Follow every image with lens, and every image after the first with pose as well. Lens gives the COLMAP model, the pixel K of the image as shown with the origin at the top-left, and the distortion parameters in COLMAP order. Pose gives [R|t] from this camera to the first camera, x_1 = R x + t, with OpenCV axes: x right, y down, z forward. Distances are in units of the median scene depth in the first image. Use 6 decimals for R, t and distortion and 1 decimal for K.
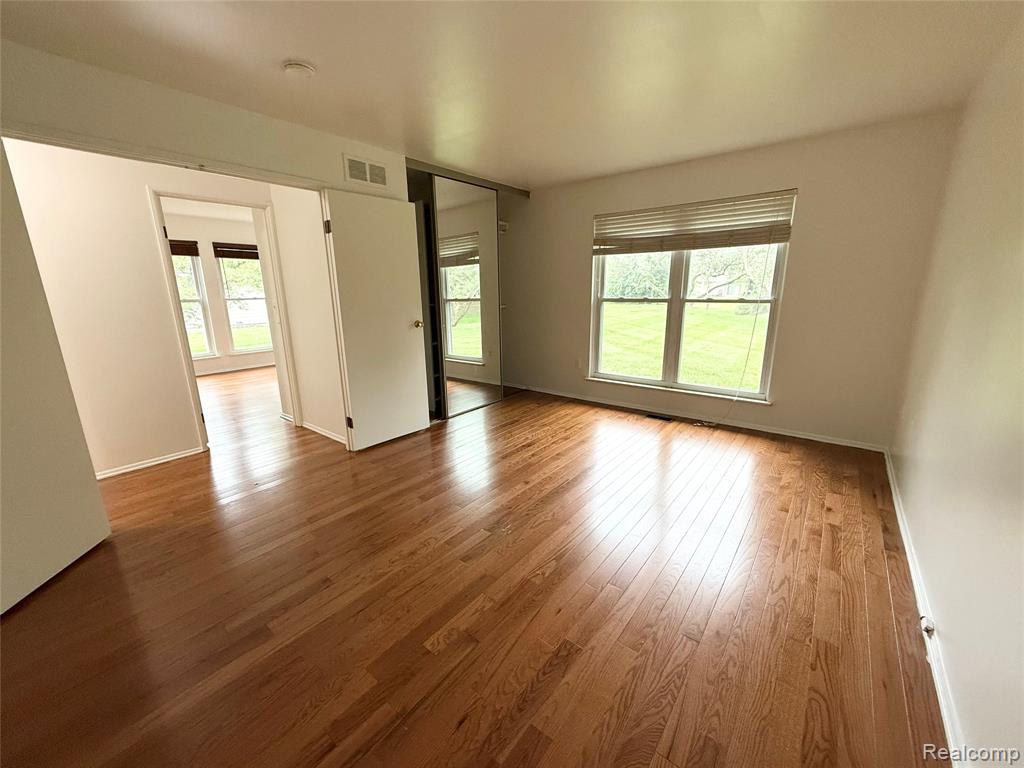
lens RADIAL K [[407.1, 0, 516.0], [0, 407.1, 381.9], [0, 0, 1]] dist [0.001289, 0.000078]
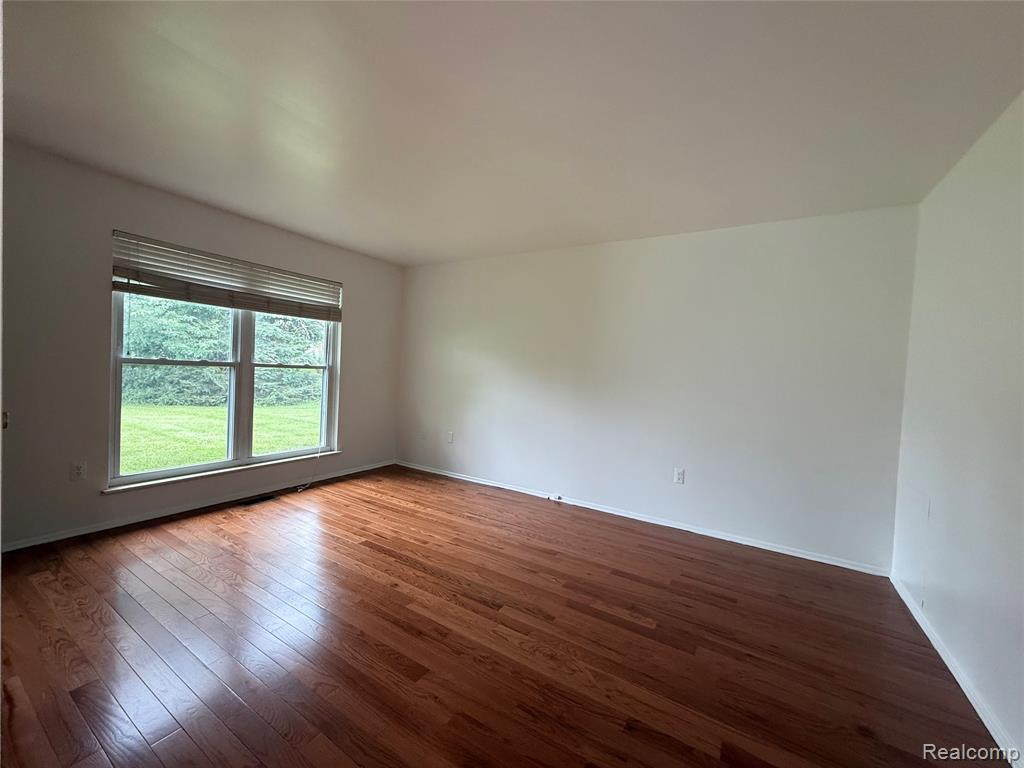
lens RADIAL K [[407.1, 0, 502.9], [0, 407.1, 383.0], [0, 0, 1]] dist [0.001289, 0.000078]
pose [[-0.103524, -0.024195, 0.994333, -0.560837], [0.180314, 0.982683, 0.042685, -0.101142], [-0.978146, 0.183711, -0.097369, 0.565295]]
